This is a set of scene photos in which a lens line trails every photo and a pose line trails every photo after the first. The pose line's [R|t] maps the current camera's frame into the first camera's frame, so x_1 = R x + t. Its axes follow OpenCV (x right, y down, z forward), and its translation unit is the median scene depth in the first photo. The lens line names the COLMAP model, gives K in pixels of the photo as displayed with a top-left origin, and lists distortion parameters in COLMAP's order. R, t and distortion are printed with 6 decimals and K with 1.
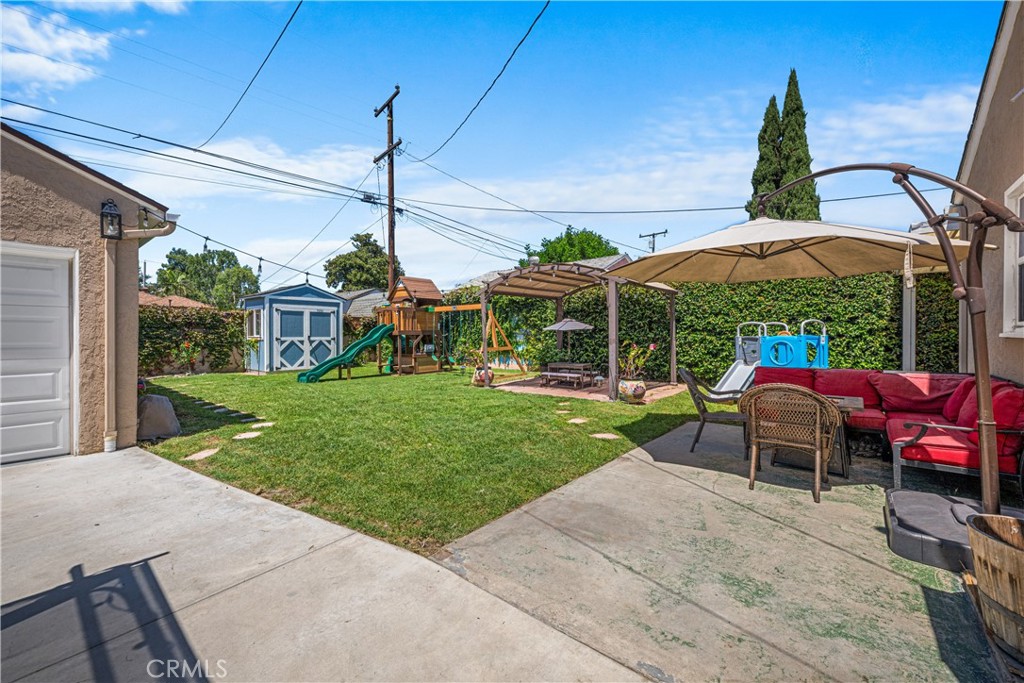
lens RADIAL K [[417.8, 0, 512.3], [0, 417.8, 337.6], [0, 0, 1]] dist [-0.000680, -0.000091]
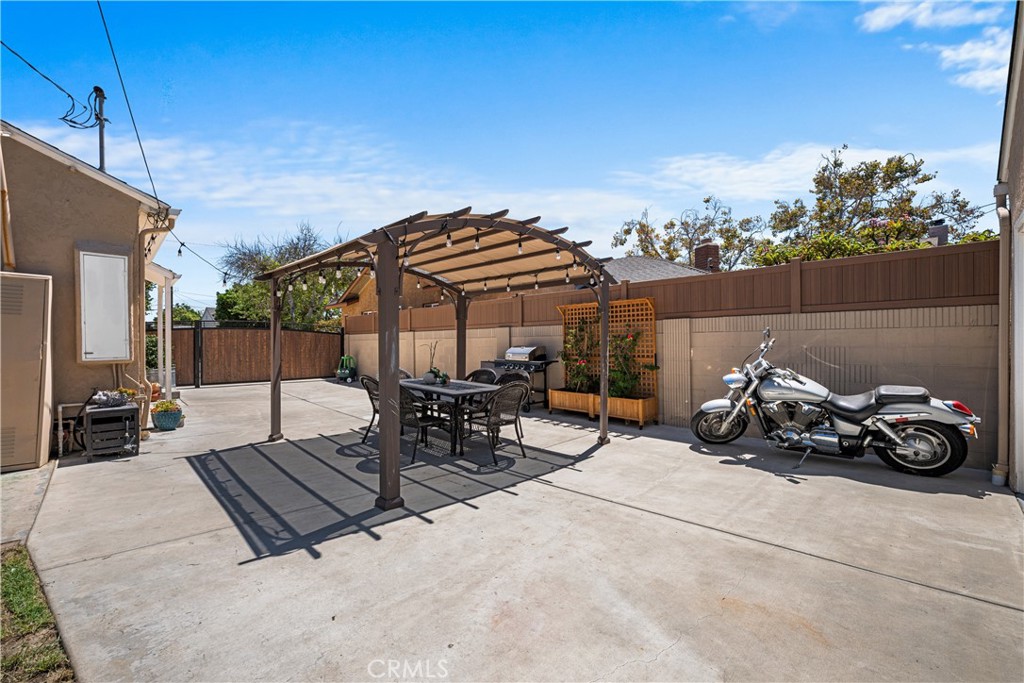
lens RADIAL K [[417.8, 0, 511.5], [0, 417.8, 346.8], [0, 0, 1]] dist [-0.000680, -0.000091]
pose [[-0.994979, -0.000443, 0.100086, -1.785140], [0.001658, 0.999780, 0.020908, -0.024724], [-0.100073, 0.020969, -0.994759, 2.178804]]
